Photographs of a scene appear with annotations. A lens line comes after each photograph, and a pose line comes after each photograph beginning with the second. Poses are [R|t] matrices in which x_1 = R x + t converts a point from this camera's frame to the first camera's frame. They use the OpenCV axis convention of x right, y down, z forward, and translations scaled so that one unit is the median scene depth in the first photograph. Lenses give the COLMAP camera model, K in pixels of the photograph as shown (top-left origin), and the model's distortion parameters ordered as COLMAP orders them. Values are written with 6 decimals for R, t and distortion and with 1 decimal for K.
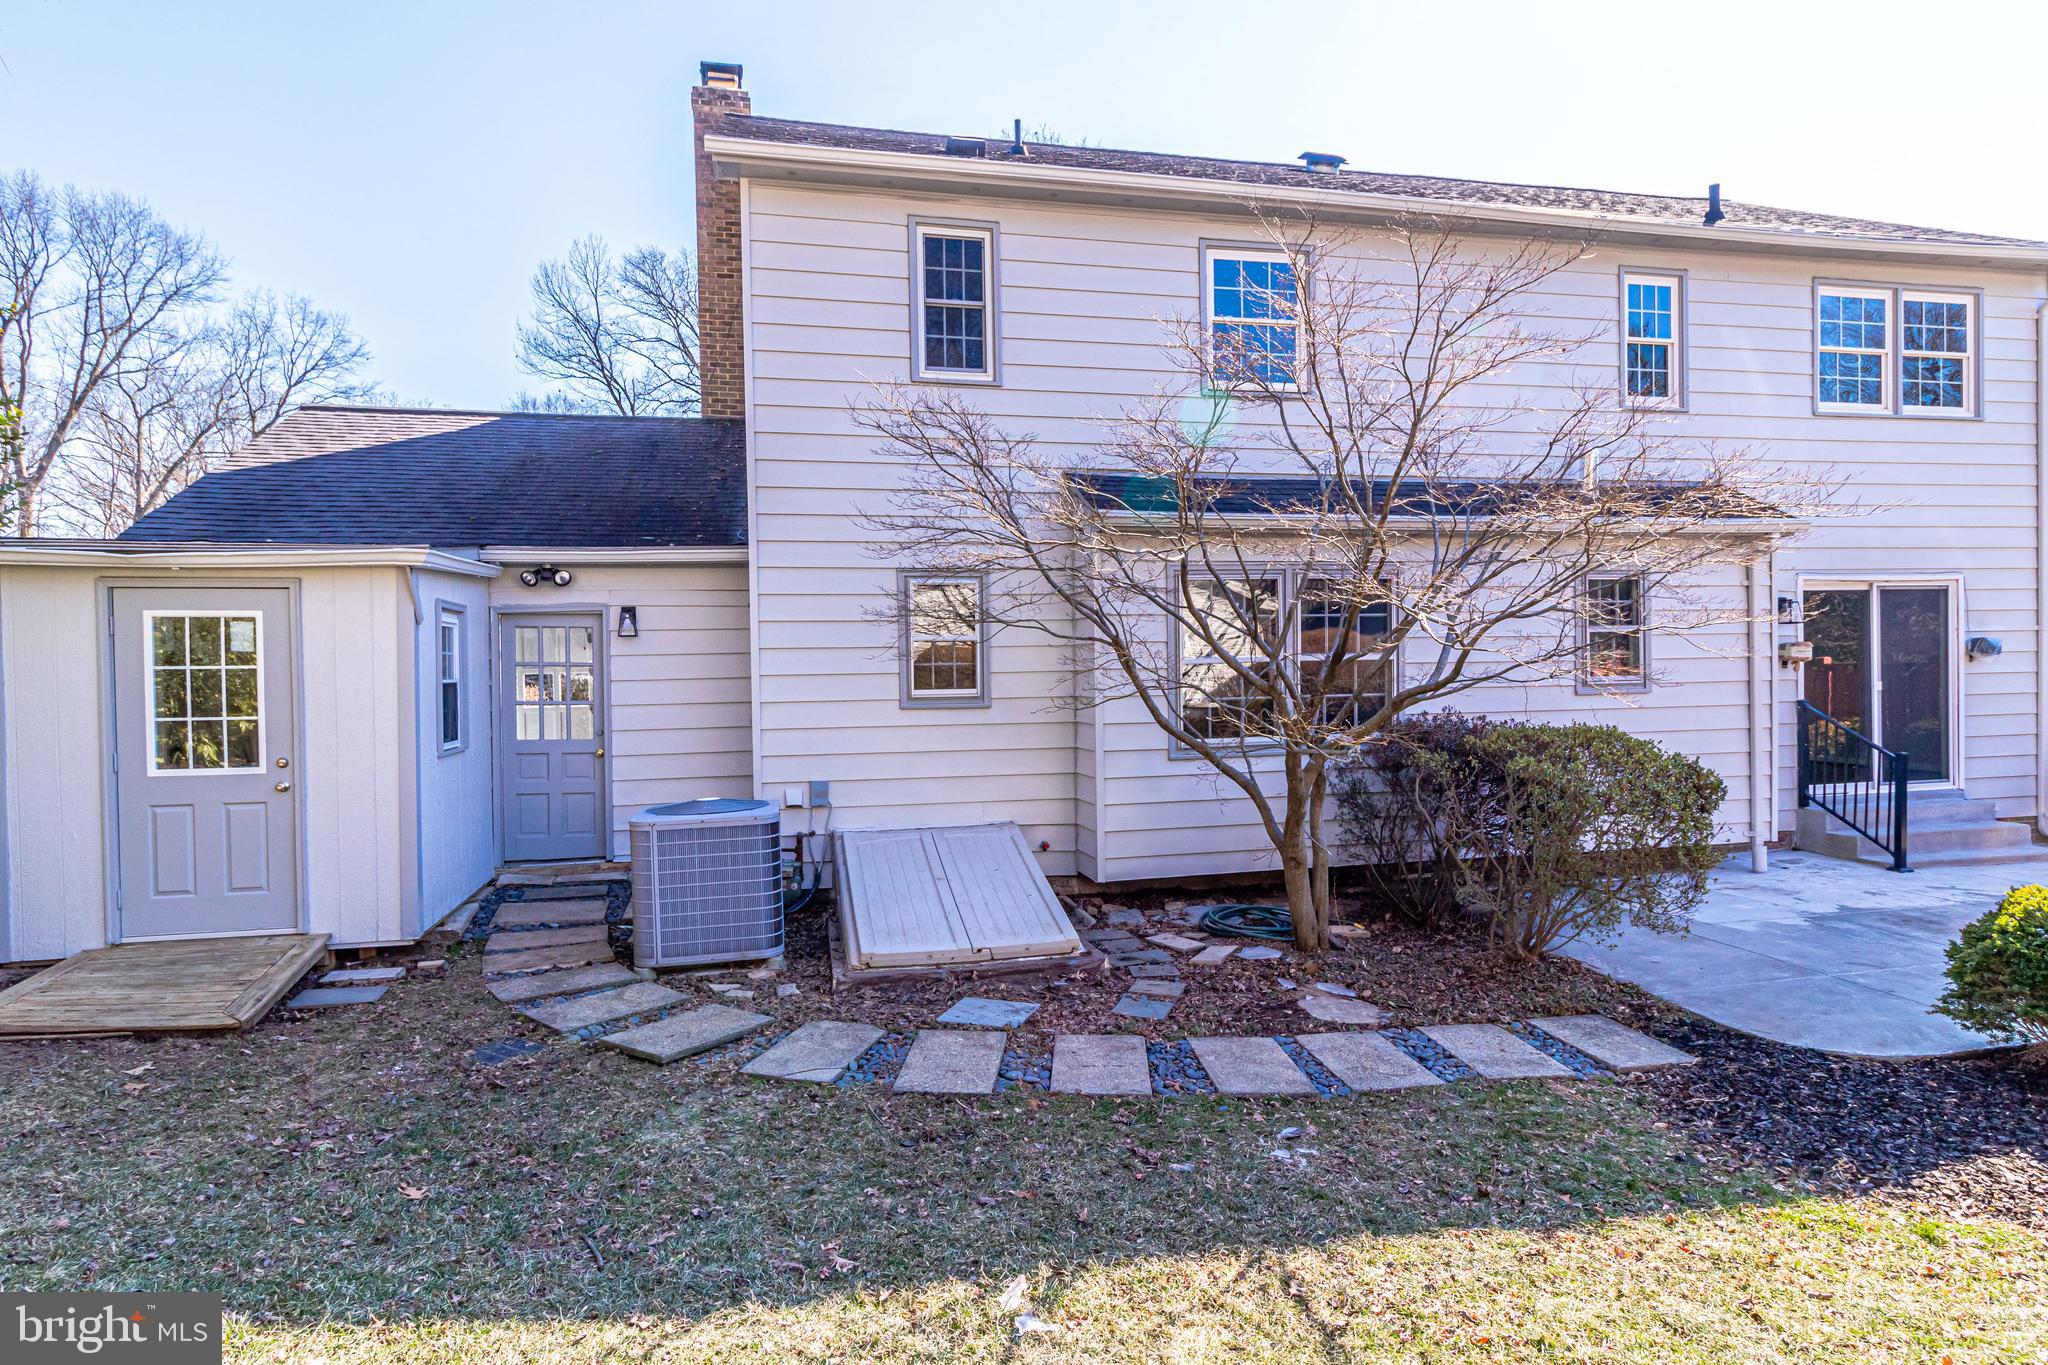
lens RADIAL K [[1114.1, 0, 1024.0], [0, 1114.1, 682.5], [0, 0, 1]] dist [0.000224, -0.000753]
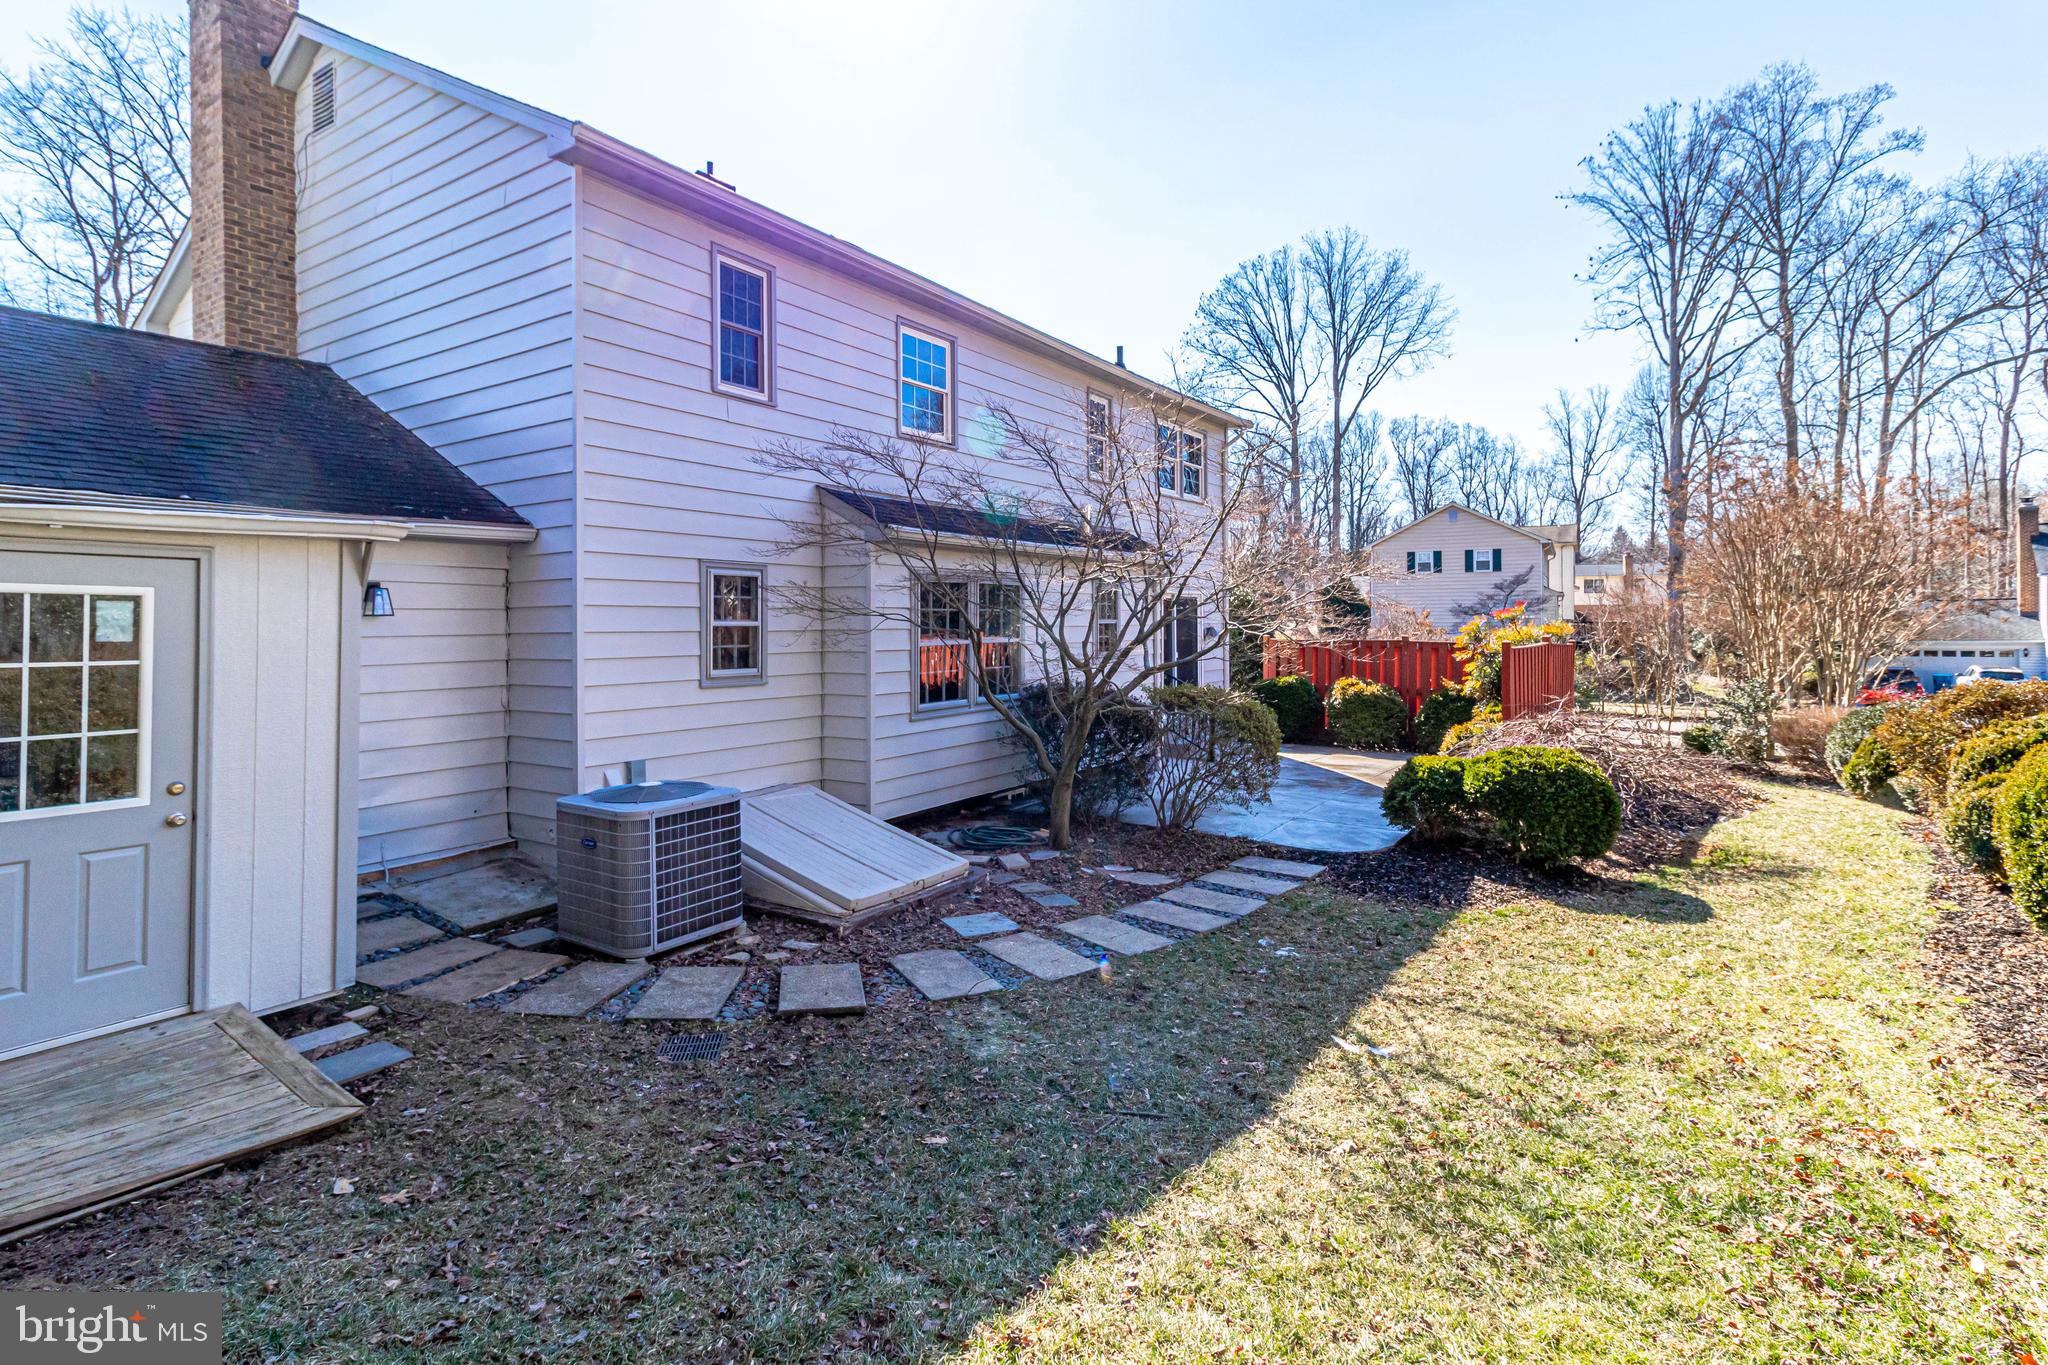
lens RADIAL K [[977.1, 0, 998.9], [0, 977.1, 607.9], [0, 0, 1]] dist [0.012797, 0.000004]
pose [[0.740242, 0.023713, 0.671923, -0.754945], [0.000393, 0.999362, -0.035702, -0.028431], [-0.672341, 0.026692, 0.739760, 0.132937]]
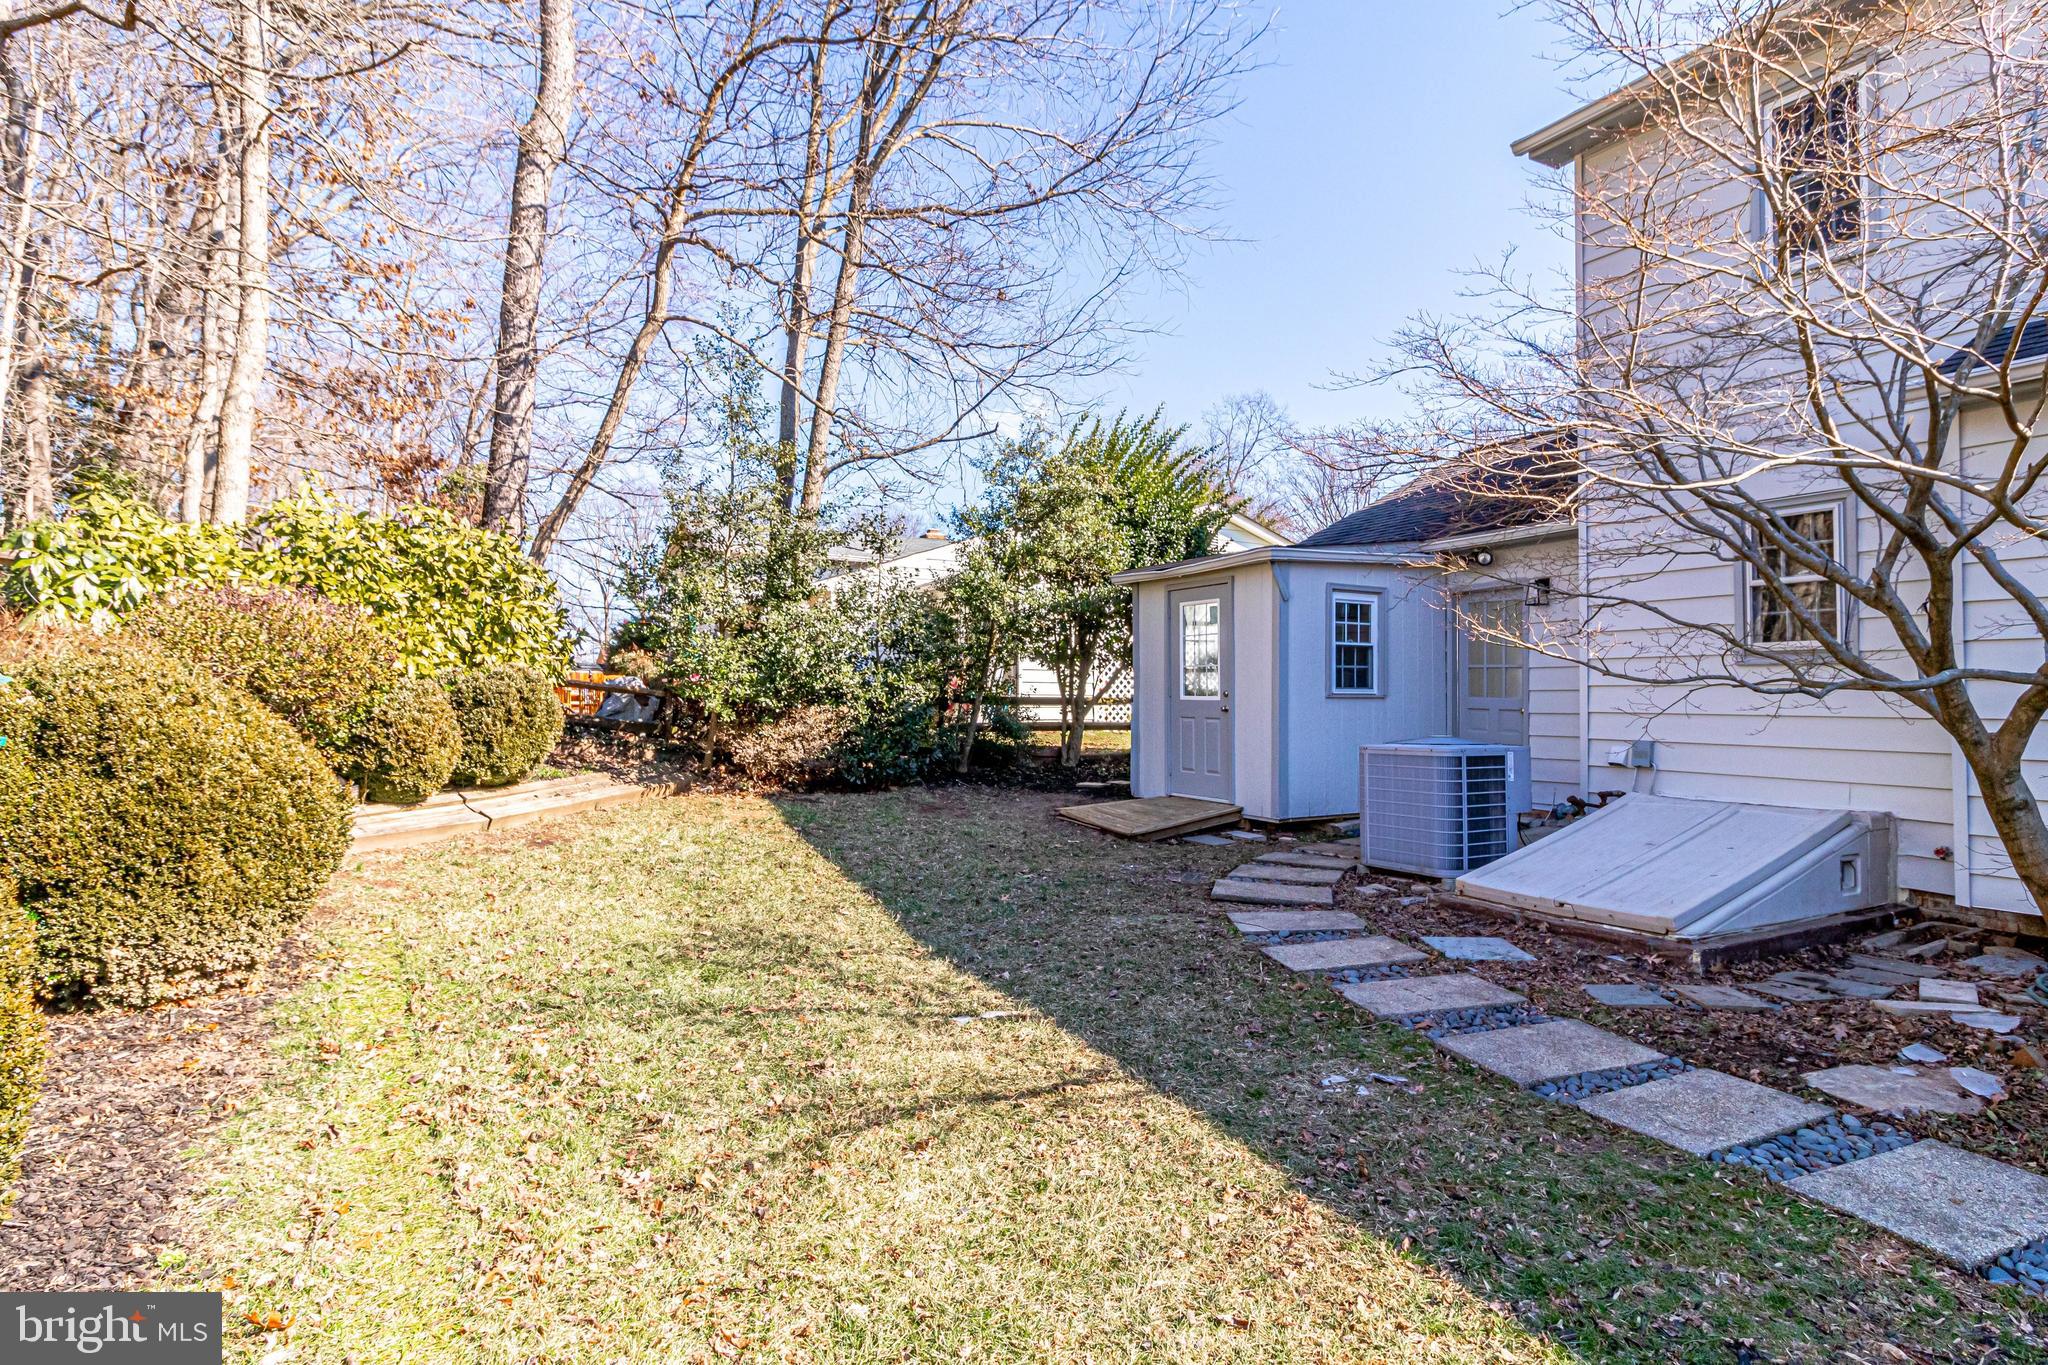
lens RADIAL K [[1026.6, 0, 1055.8], [0, 1026.6, 666.9], [0, 0, 1]] dist [0.001548, -0.000033]
pose [[0.298148, -0.012043, -0.954444, 0.699787], [-0.010966, 0.999811, -0.016041, 0.062954], [0.954457, 0.015249, 0.297960, 0.353385]]
